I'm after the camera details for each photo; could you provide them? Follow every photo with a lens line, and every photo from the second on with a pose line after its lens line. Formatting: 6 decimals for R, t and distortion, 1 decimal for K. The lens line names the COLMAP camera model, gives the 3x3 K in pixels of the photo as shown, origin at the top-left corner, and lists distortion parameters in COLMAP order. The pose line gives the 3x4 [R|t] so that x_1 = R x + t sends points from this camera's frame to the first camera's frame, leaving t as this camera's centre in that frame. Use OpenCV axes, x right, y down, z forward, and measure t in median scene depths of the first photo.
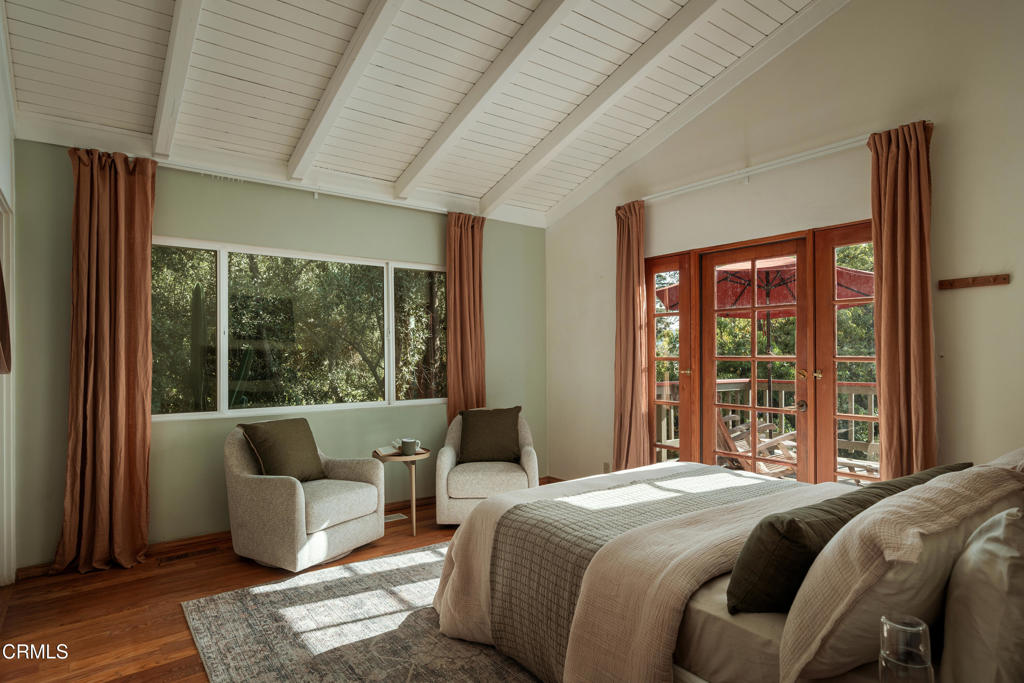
lens RADIAL K [[569.2, 0, 512.0], [0, 569.2, 341.5], [0, 0, 1]] dist [0.000890, 0.000150]
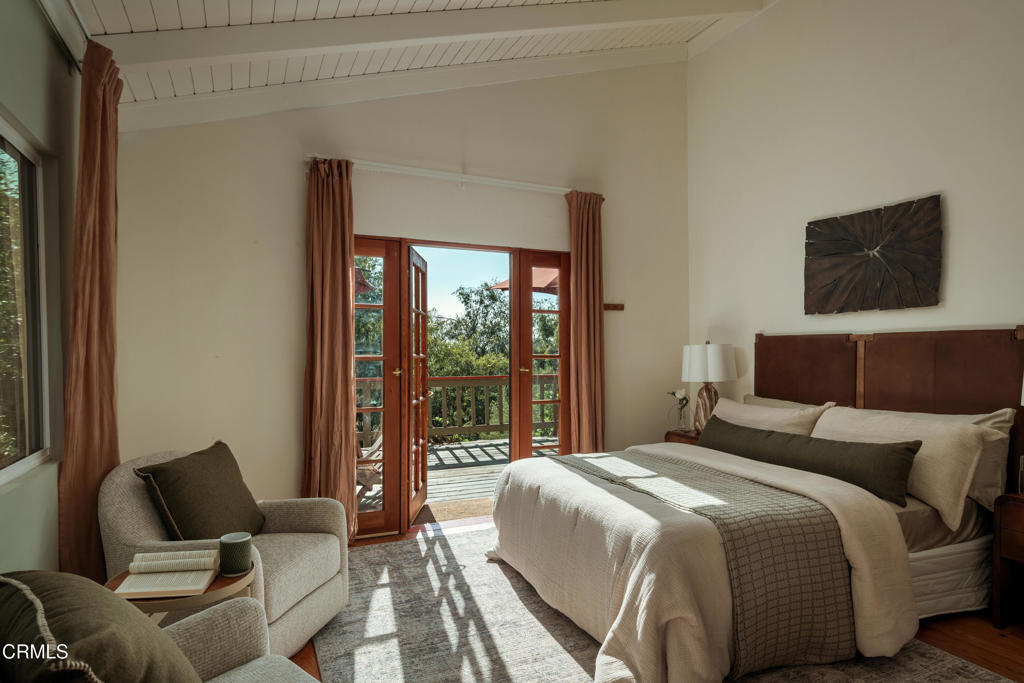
lens RADIAL K [[569.2, 0, 512.0], [0, 569.2, 341.5], [0, 0, 1]] dist [0.000890, 0.000150]
pose [[0.191084, 0.009601, 0.981527, -0.728933], [-0.022533, 0.999732, -0.005392, 0.005660], [-0.981315, -0.021086, 0.191249, 0.876391]]
